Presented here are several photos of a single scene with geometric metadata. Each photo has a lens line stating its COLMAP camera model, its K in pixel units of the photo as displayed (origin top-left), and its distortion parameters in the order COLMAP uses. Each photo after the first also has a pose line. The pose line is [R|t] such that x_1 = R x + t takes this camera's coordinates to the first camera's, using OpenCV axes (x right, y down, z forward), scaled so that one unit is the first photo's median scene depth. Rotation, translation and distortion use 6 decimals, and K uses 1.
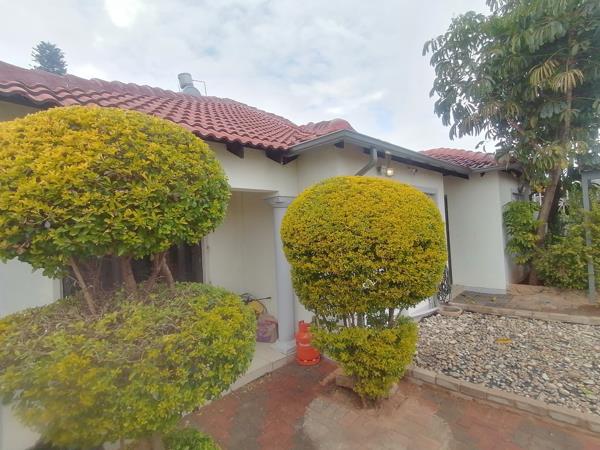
lens RADIAL K [[312.0, 0, 300.0], [0, 312.0, 225.0], [0, 0, 1]] dist [0.044431, -0.039533]
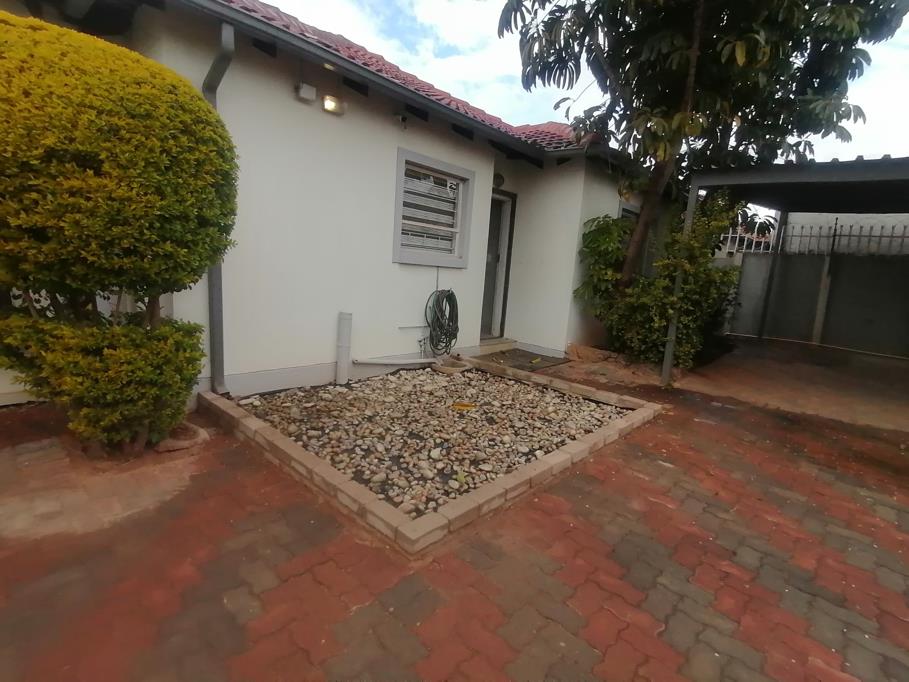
lens RADIAL K [[454.9, 0, 454.5], [0, 454.9, 341.0], [0, 0, 1]] dist [0.043163, -0.025465]
pose [[0.989098, 0.141119, 0.042089, 0.503206], [-0.146370, 0.973509, 0.175662, 0.064998], [-0.016184, -0.179907, 0.983550, 0.093541]]
